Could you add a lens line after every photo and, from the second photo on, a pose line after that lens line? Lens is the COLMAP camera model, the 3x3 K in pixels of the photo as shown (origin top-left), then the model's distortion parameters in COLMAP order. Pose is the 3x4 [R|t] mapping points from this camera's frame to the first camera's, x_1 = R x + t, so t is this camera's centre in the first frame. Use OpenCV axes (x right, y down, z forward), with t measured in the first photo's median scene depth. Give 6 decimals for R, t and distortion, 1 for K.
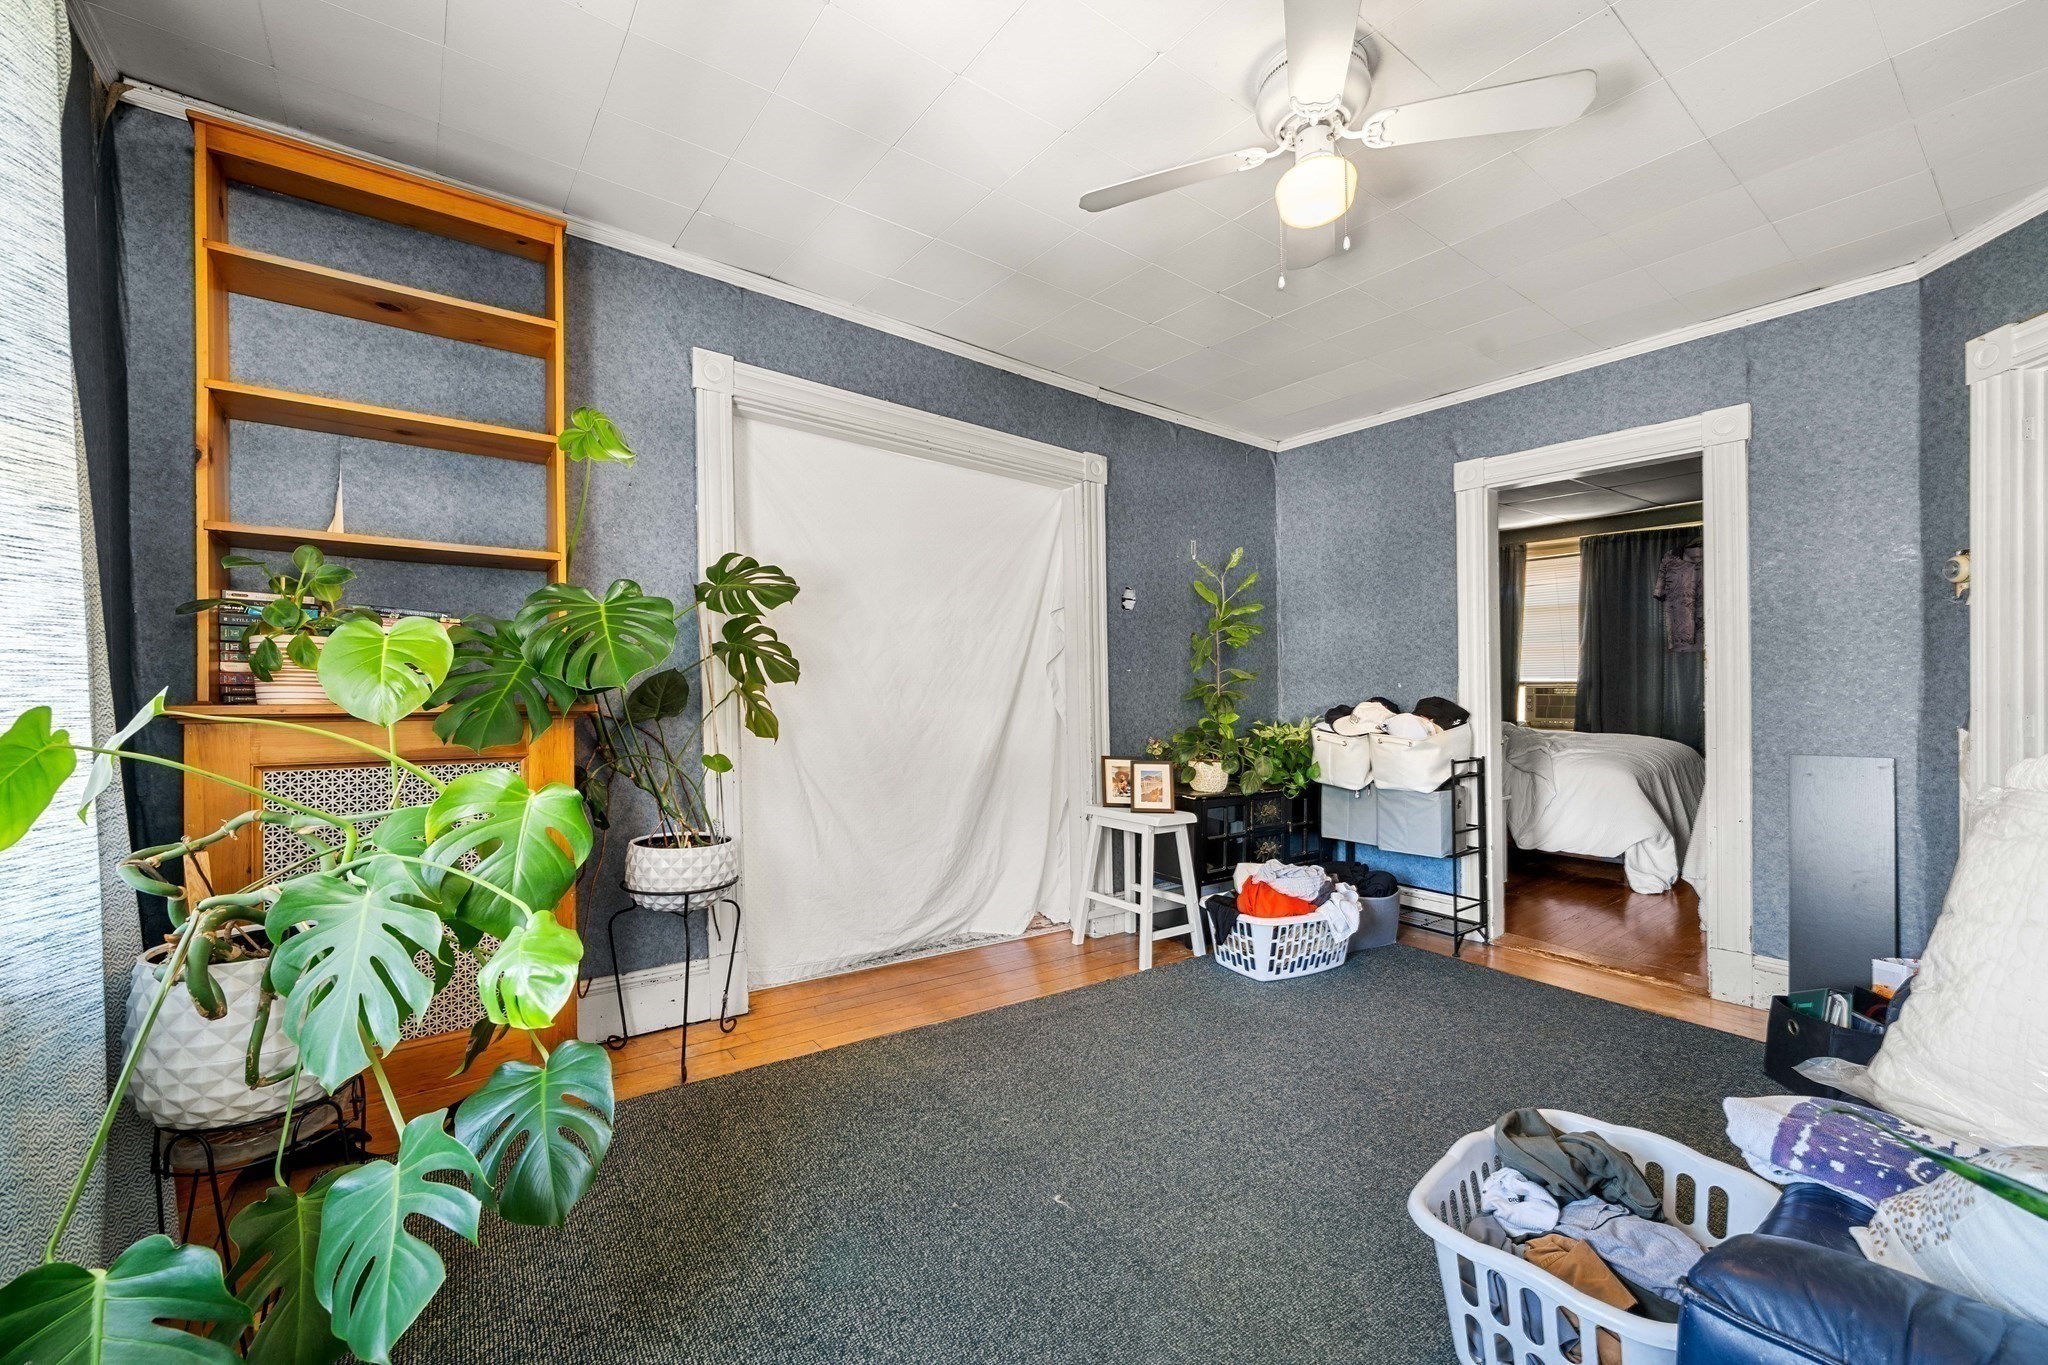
lens RADIAL K [[817.8, 0, 1032.2], [0, 817.8, 691.1], [0, 0, 1]] dist [0.002371, -0.000161]
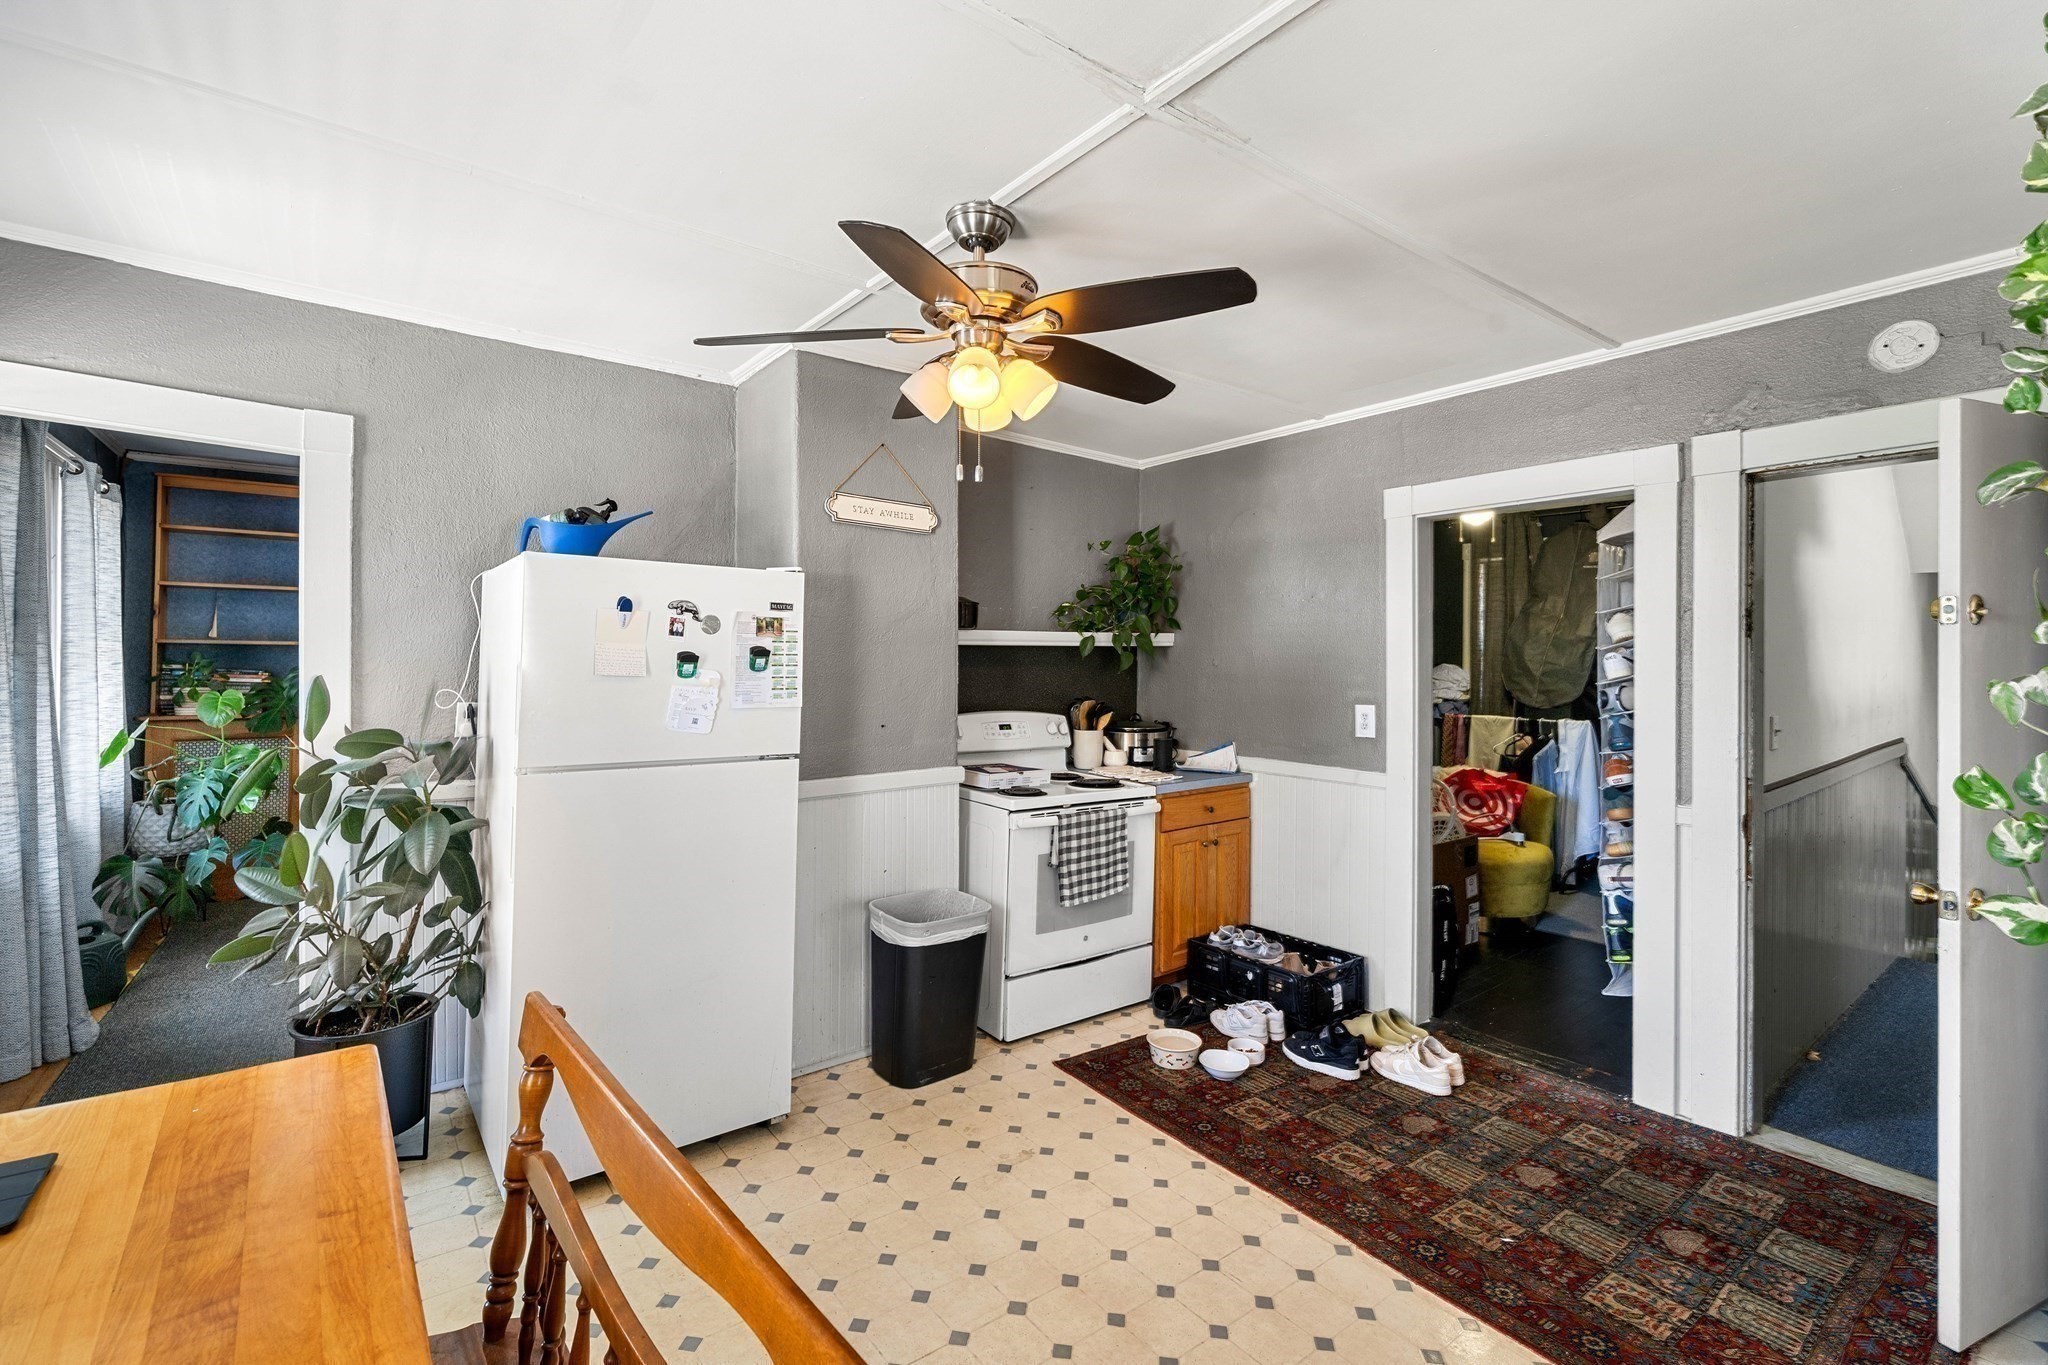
lens RADIAL K [[894.2, 0, 1013.4], [0, 894.2, 663.3], [0, 0, 1]] dist [0.002031, -0.000735]
pose [[0.999796, 0.018262, -0.008611, 1.786073], [-0.018343, 0.999788, -0.009398, -0.181888], [0.008437, 0.009554, 0.999919, -1.872177]]
